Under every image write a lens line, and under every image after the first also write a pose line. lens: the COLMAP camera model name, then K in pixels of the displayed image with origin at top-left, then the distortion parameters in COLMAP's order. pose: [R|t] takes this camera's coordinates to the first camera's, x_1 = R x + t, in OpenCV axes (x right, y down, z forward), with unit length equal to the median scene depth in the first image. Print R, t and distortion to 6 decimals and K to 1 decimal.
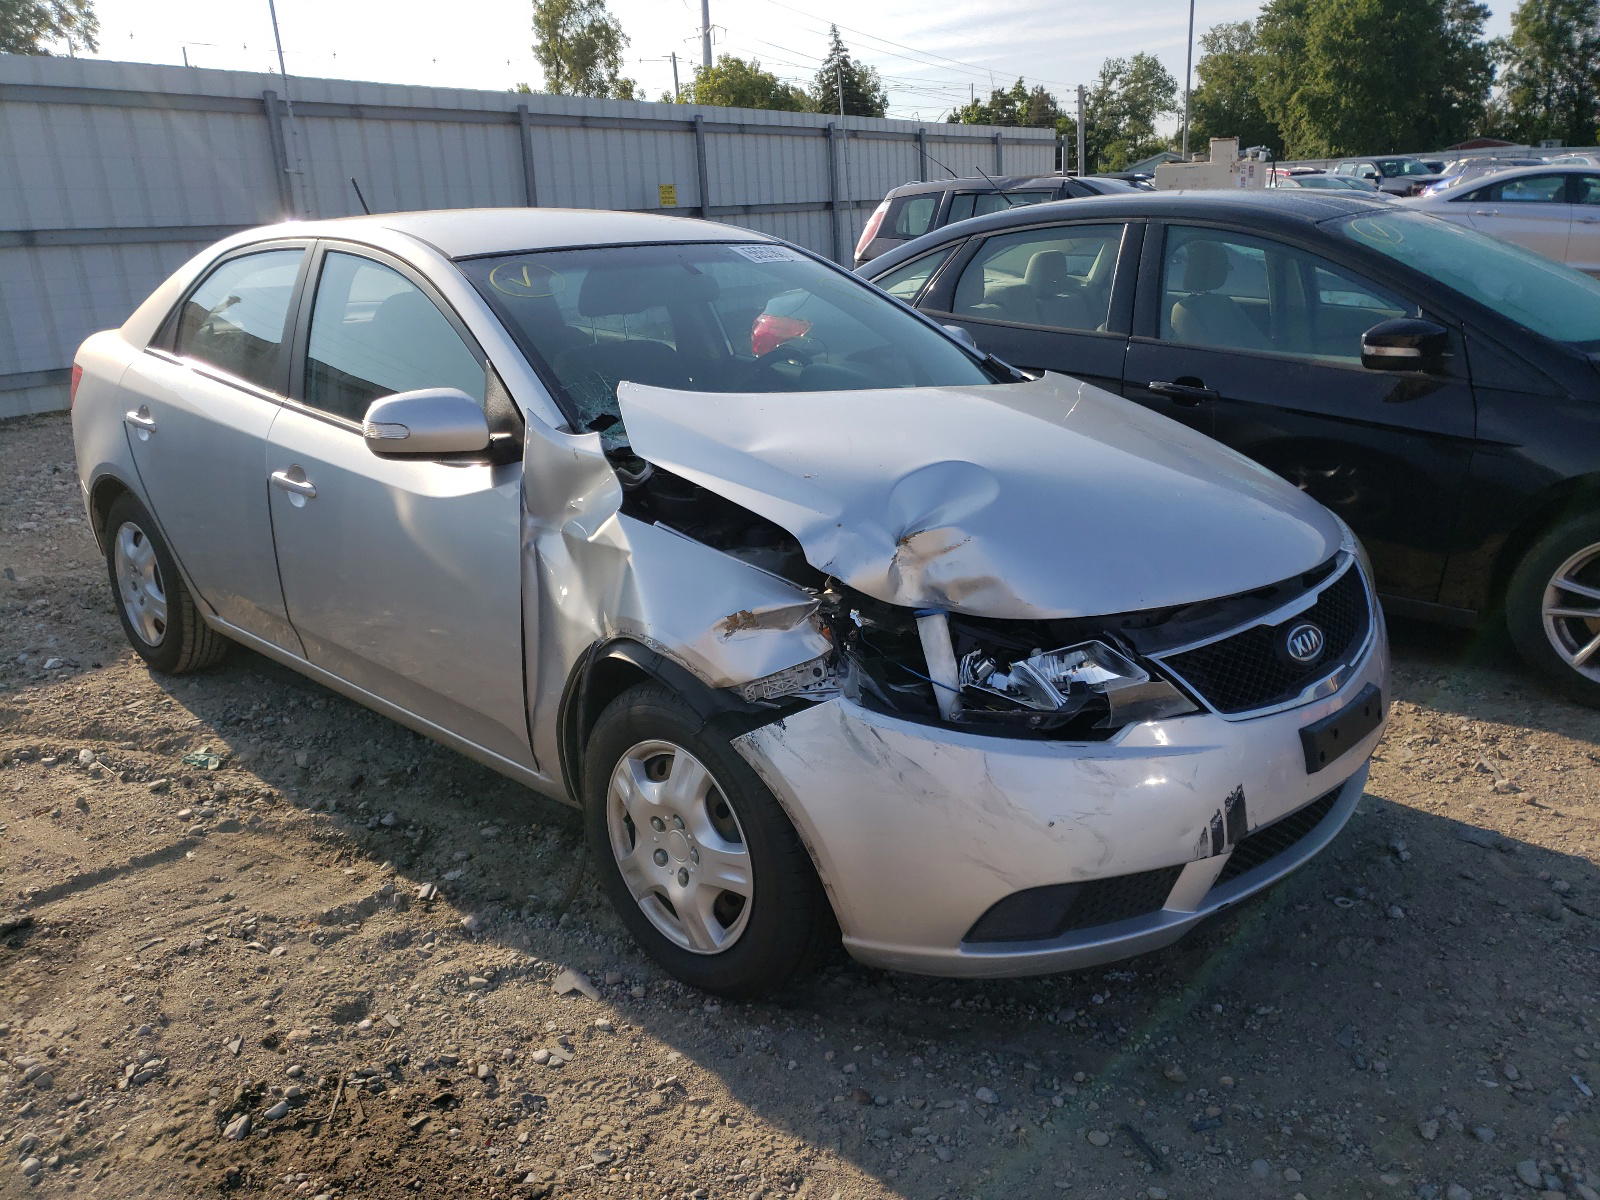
lens RADIAL K [[1199.9, 0, 796.3], [0, 1199.9, 599.9], [0, 0, 1]] dist [0.009069, 0.009741]
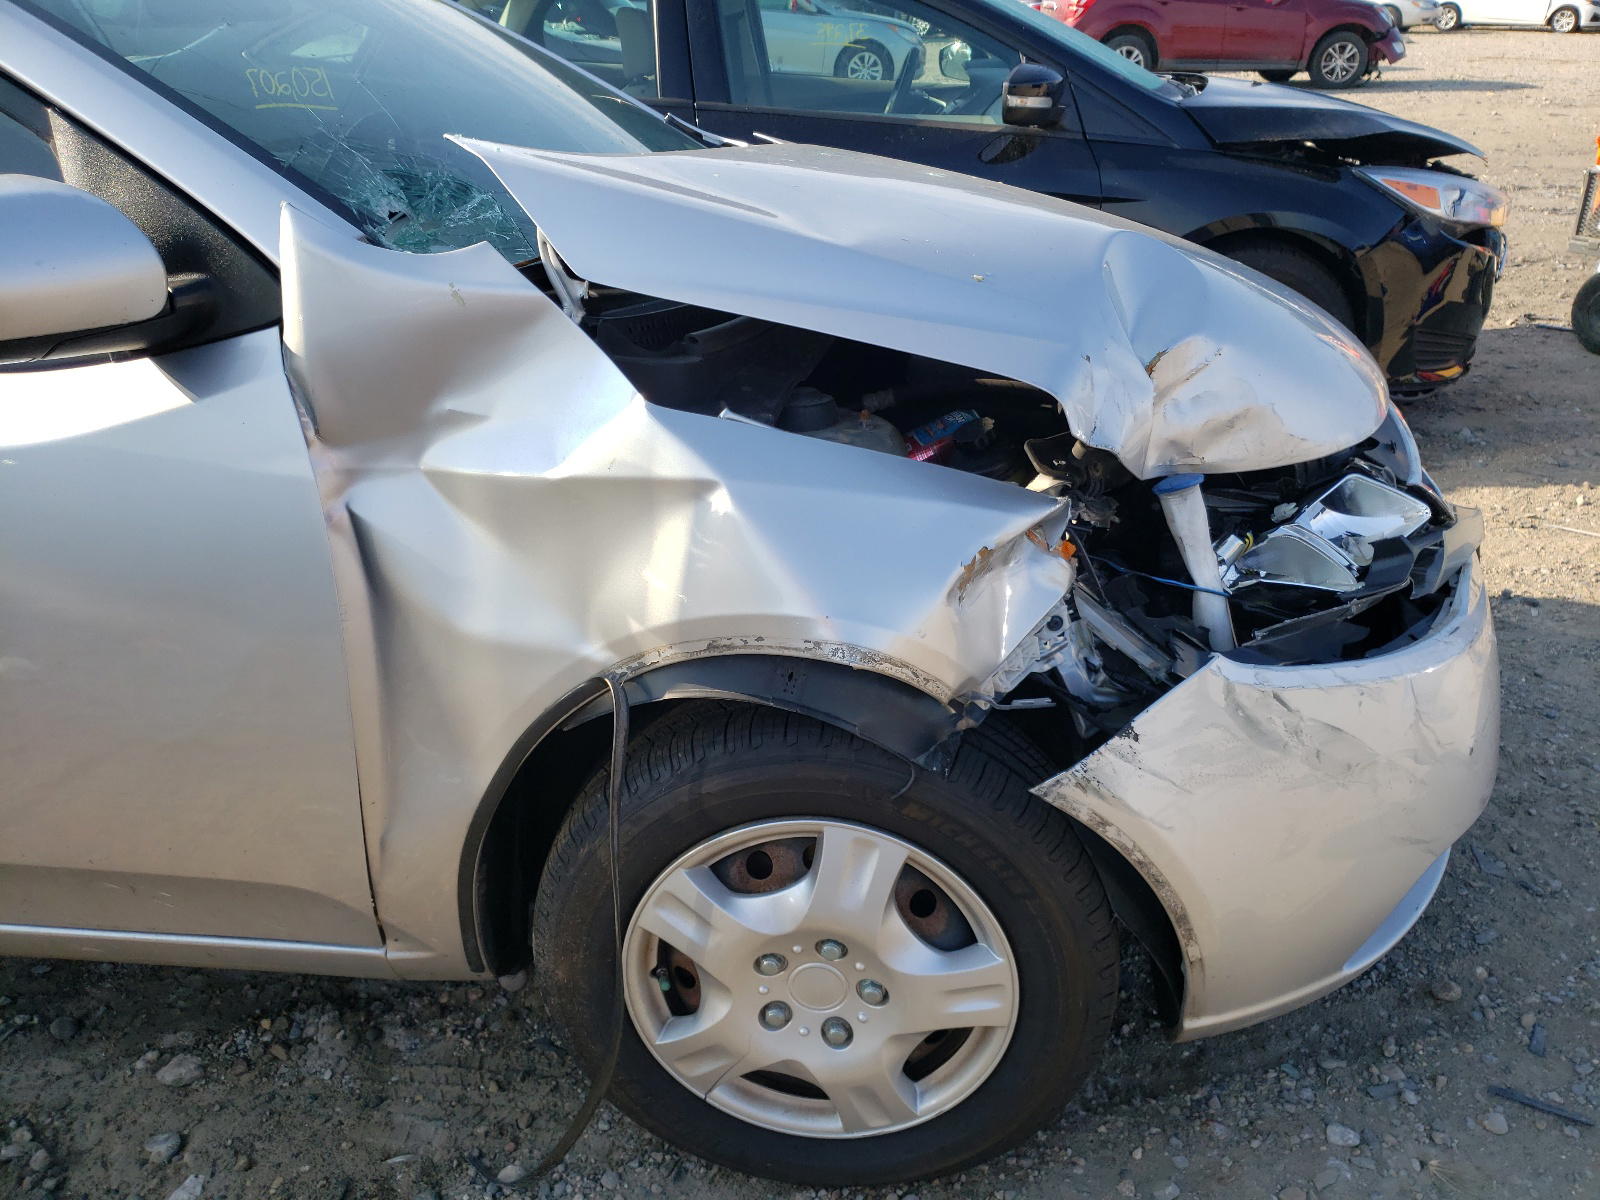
lens RADIAL K [[1199.9, 0, 802.2], [0, 1199.9, 599.9], [0, 0, 1]] dist [0.009069, 0.009741]
pose [[0.792714, -0.250608, 0.555698, -0.386947], [0.172451, 0.966542, 0.189885, -0.078766], [-0.584692, -0.054694, 0.809409, 0.590708]]
